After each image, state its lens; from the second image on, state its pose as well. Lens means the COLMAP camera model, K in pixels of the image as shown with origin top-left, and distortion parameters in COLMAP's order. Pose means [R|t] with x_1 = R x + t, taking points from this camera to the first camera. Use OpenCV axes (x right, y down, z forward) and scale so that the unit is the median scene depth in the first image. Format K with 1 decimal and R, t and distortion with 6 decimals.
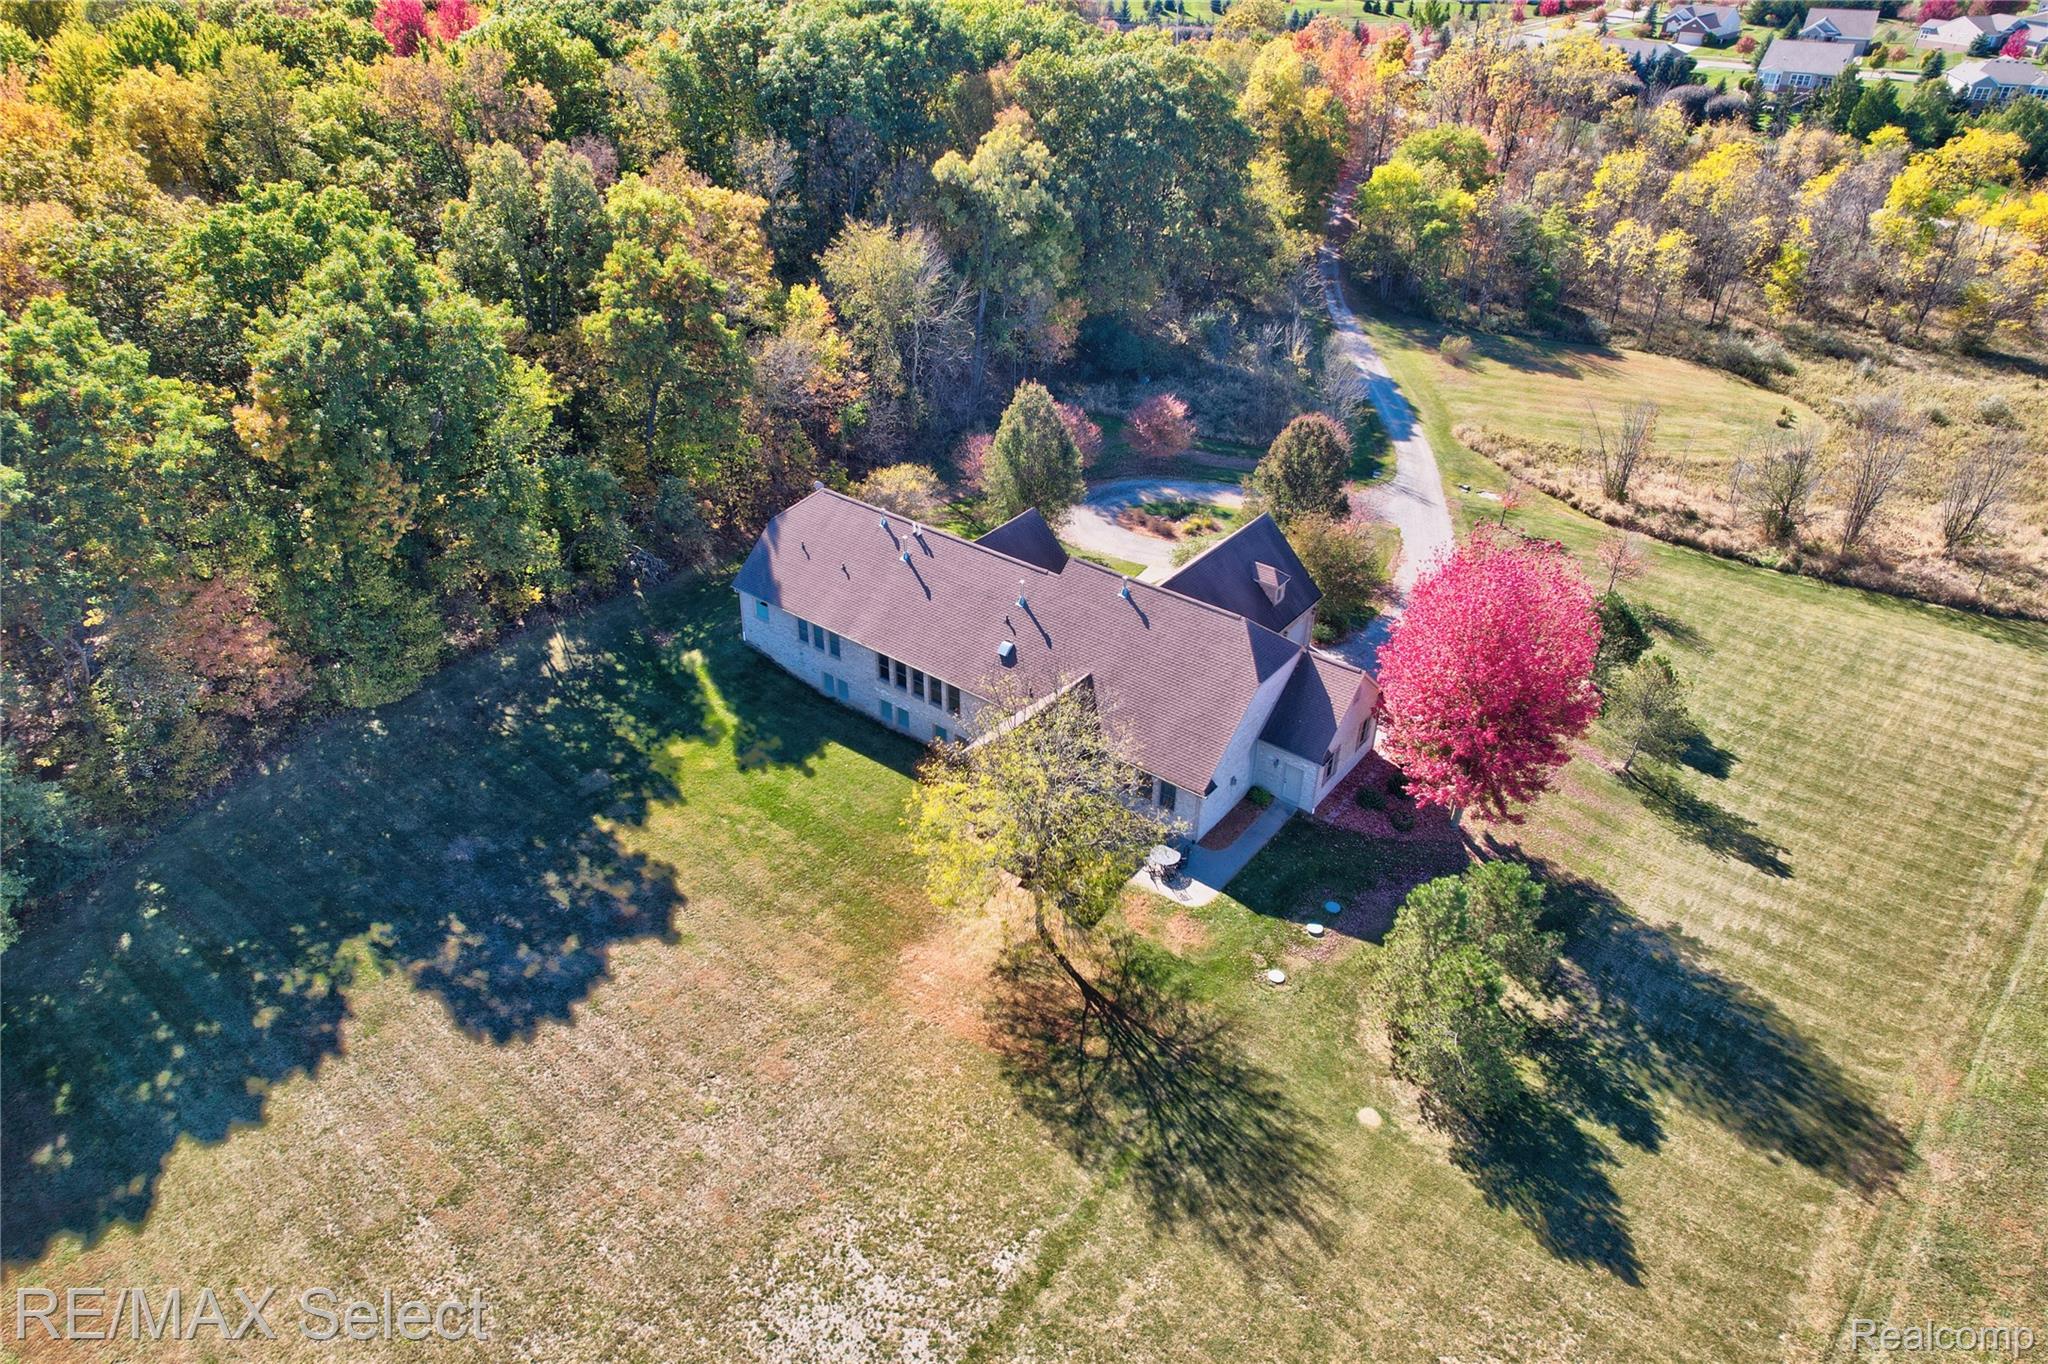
lens RADIAL K [[1305.4, 0, 1024.0], [0, 1305.4, 682.0], [0, 0, 1]] dist [-0.079512, 0.067757]
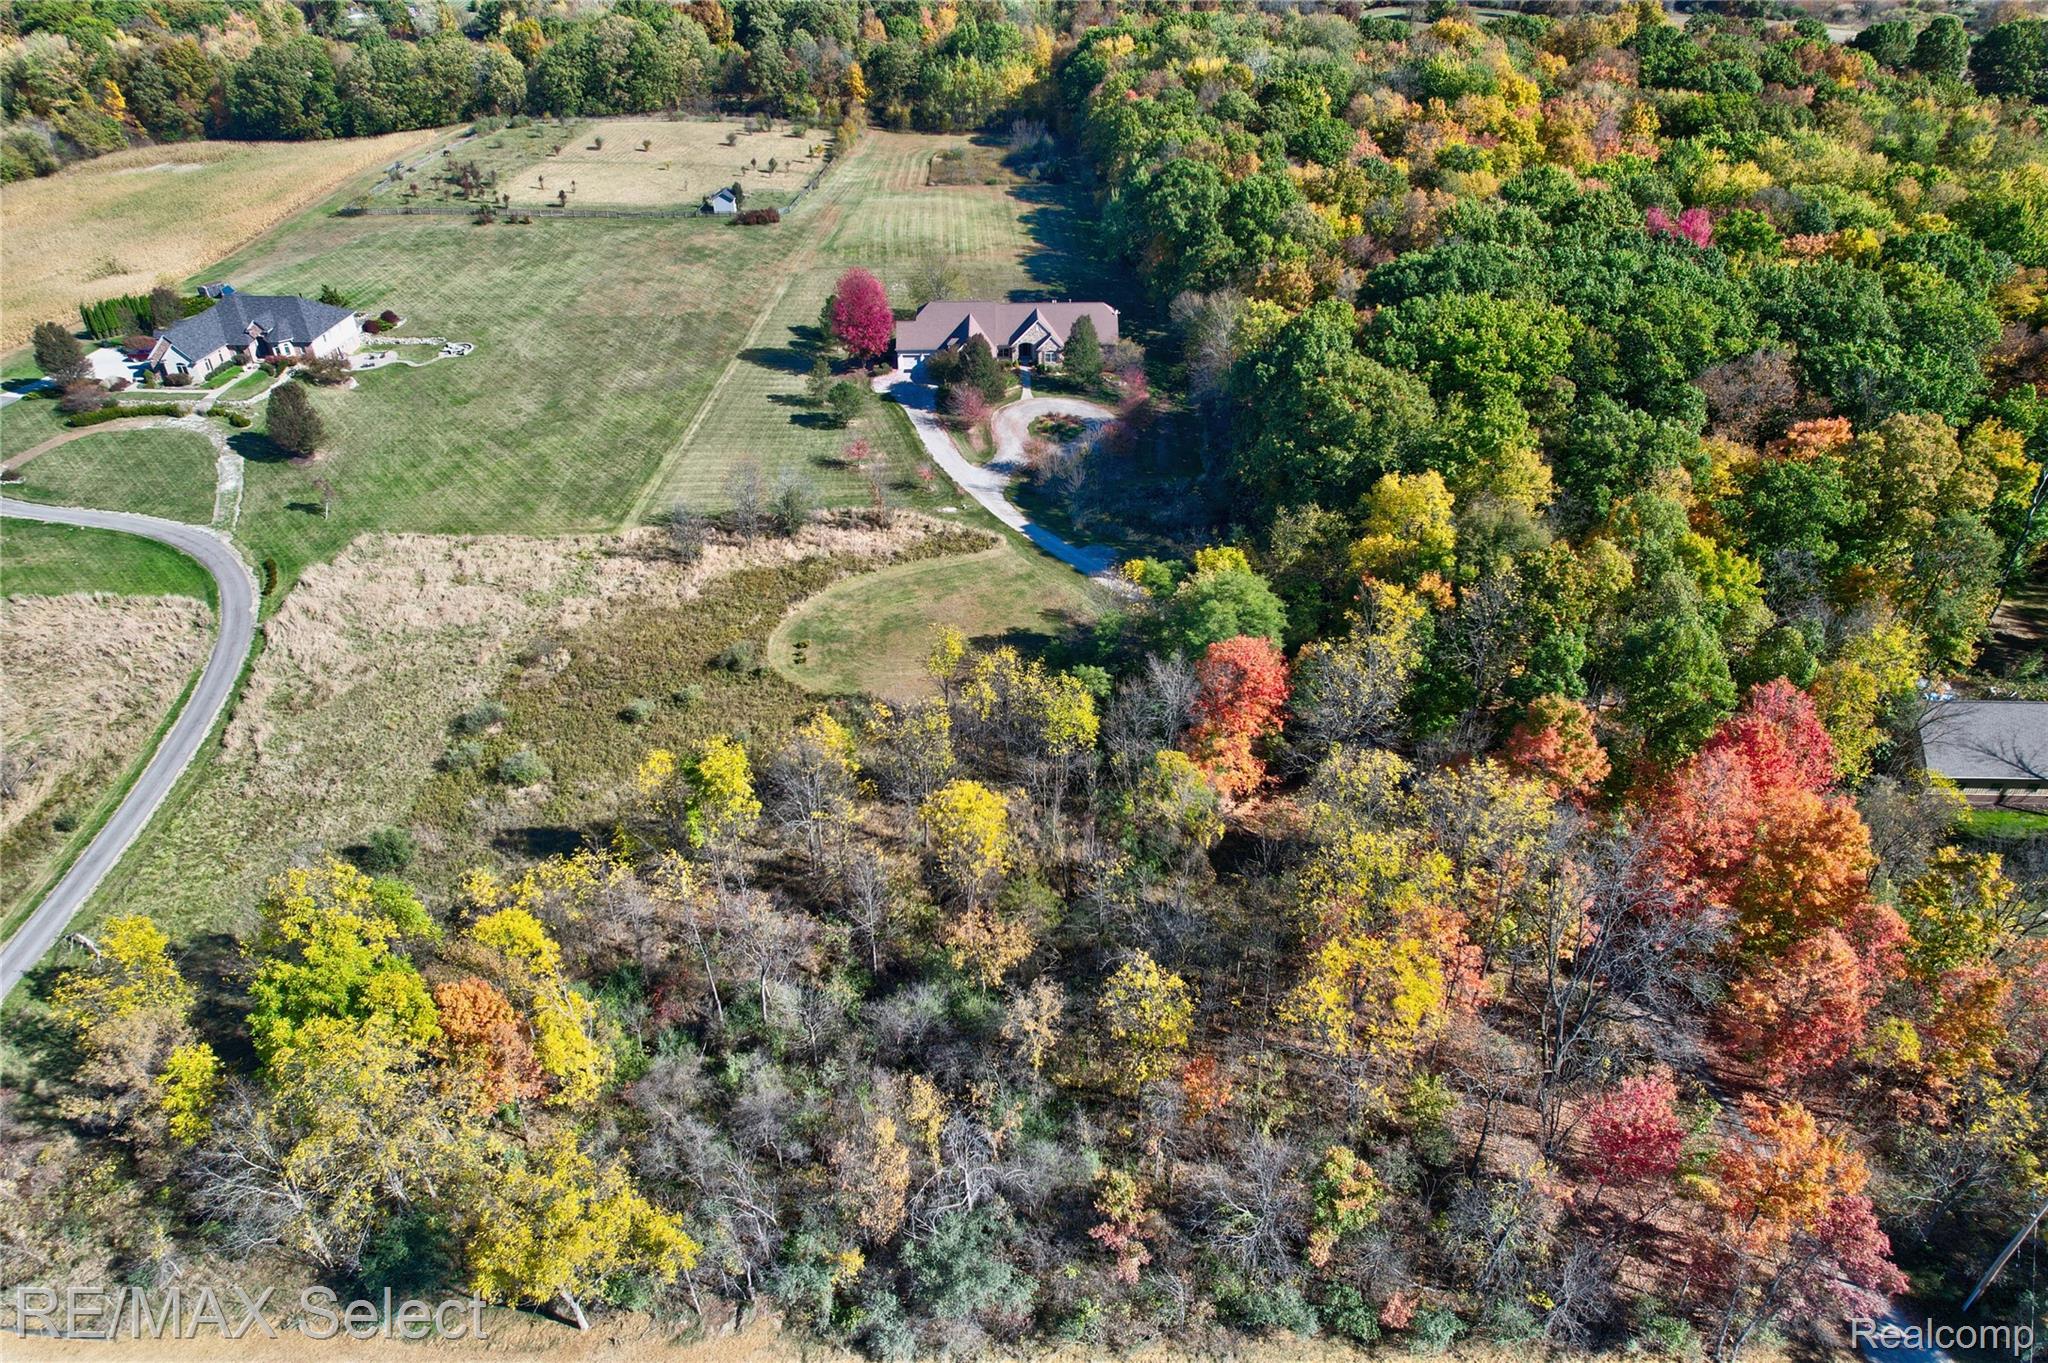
lens RADIAL K [[1283.9, 0, 1024.0], [0, 1283.9, 681.5], [0, 0, 1]] dist [-0.076264, 0.045174]
pose [[-0.775080, 0.340898, -0.532015, 2.415644], [-0.355447, 0.460889, 0.813166, -2.746487], [0.522407, 0.819371, -0.236055, 3.172478]]
